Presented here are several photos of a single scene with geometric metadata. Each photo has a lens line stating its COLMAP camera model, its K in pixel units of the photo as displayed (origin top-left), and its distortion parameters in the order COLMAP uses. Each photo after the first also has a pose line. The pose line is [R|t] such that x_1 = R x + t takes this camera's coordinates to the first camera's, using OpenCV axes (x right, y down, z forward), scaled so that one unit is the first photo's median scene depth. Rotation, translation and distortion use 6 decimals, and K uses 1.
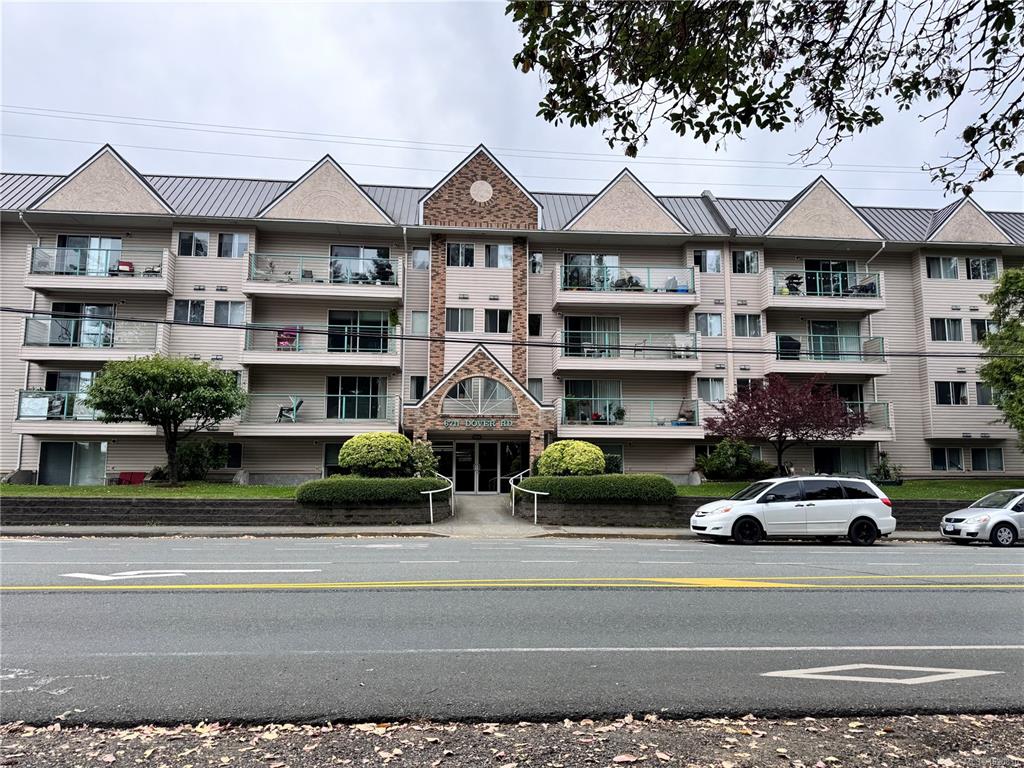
lens RADIAL K [[730.8, 0, 522.6], [0, 730.8, 387.3], [0, 0, 1]] dist [0.005020, -0.003853]
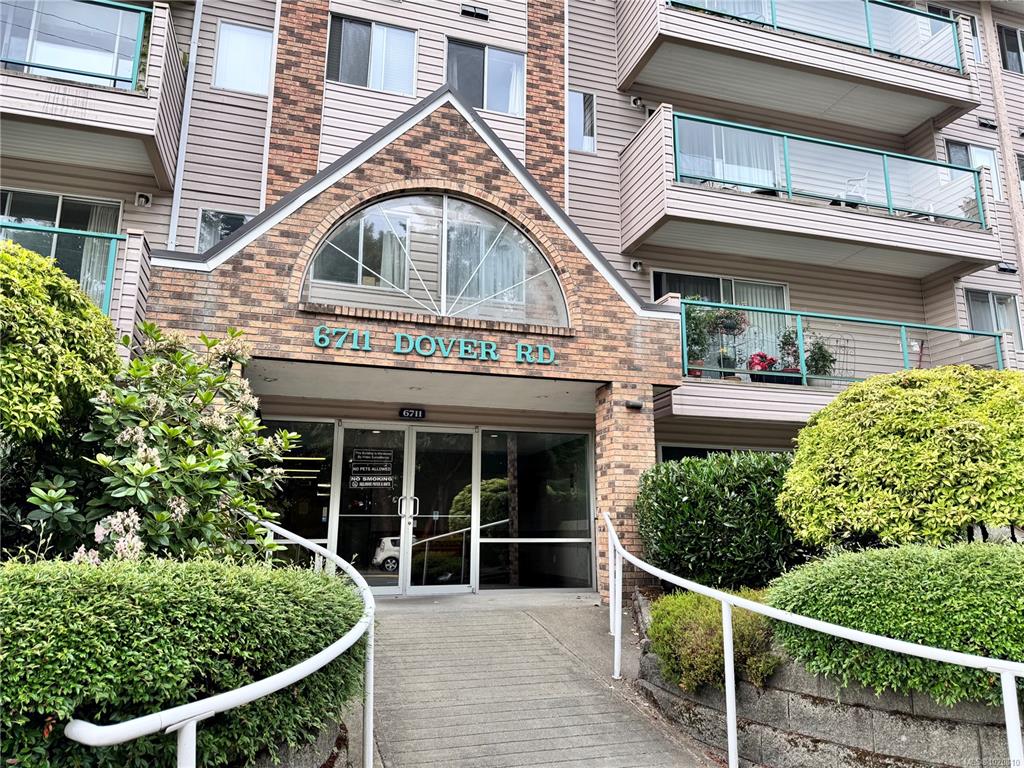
lens RADIAL K [[730.8, 0, 522.6], [0, 730.8, 387.3], [0, 0, 1]] dist [0.005020, -0.003853]
pose [[0.979486, 0.042104, 0.197065, -0.082598], [-0.027534, 0.996720, -0.076100, 0.084430], [-0.199623, 0.069112, 0.977432, 0.712769]]
